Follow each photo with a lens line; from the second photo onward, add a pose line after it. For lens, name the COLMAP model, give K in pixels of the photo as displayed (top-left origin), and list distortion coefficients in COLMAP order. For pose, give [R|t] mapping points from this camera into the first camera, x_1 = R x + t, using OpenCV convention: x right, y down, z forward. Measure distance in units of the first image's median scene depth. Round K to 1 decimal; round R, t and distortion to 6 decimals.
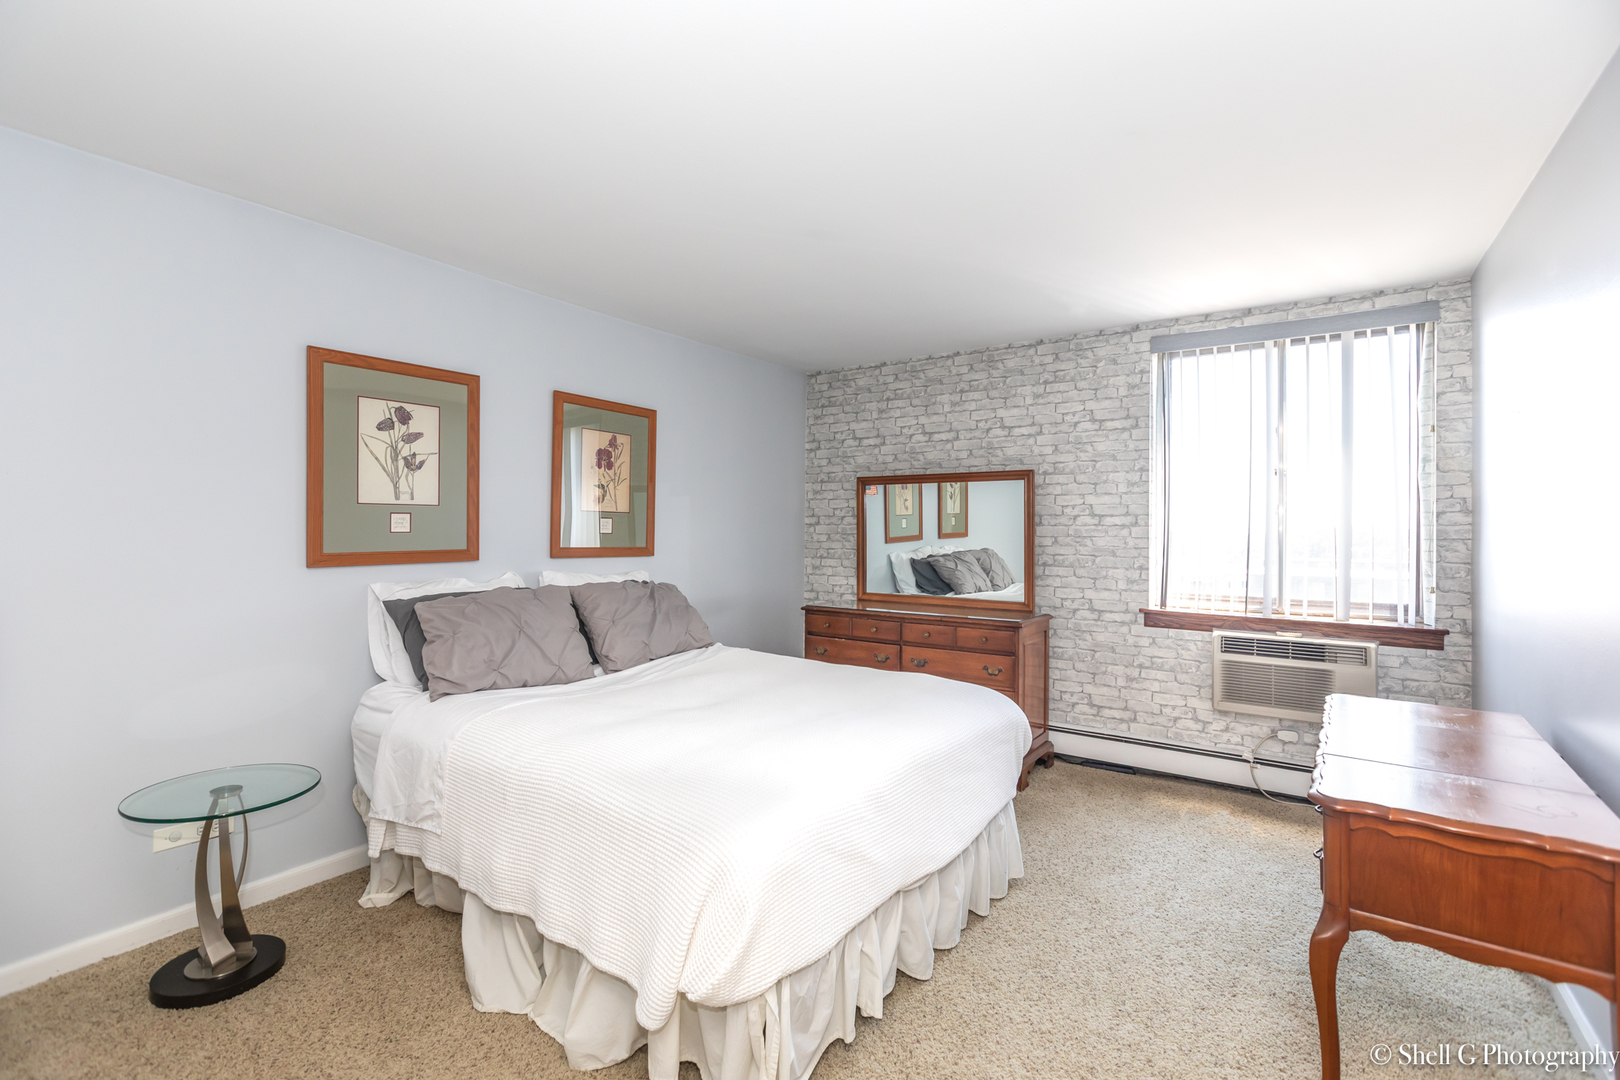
lens RADIAL K [[726.9, 0, 799.5], [0, 726.9, 529.6], [0, 0, 1]] dist [0.004414, 0.000012]
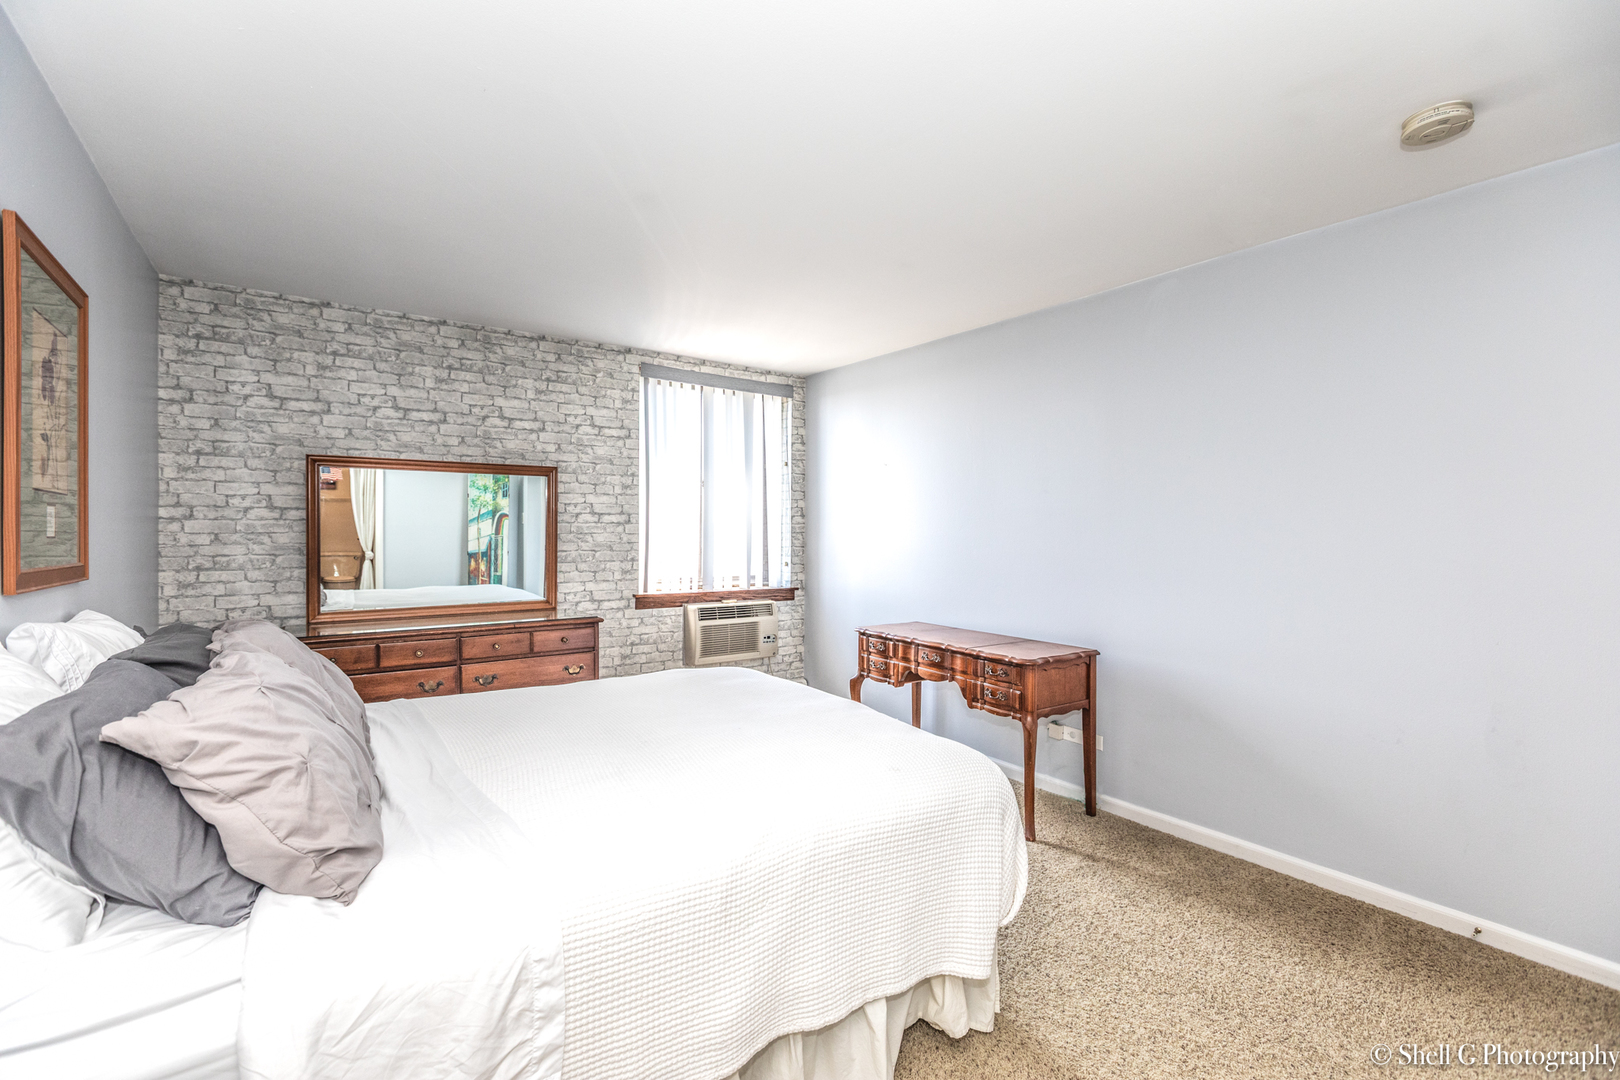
lens RADIAL K [[726.9, 0, 802.1], [0, 726.9, 542.0], [0, 0, 1]] dist [0.004414, 0.000012]
pose [[0.333033, -0.021634, 0.942667, -0.467599], [-0.001160, 0.999727, 0.023353, -0.002550], [-0.942914, -0.008871, 0.332917, 0.314938]]
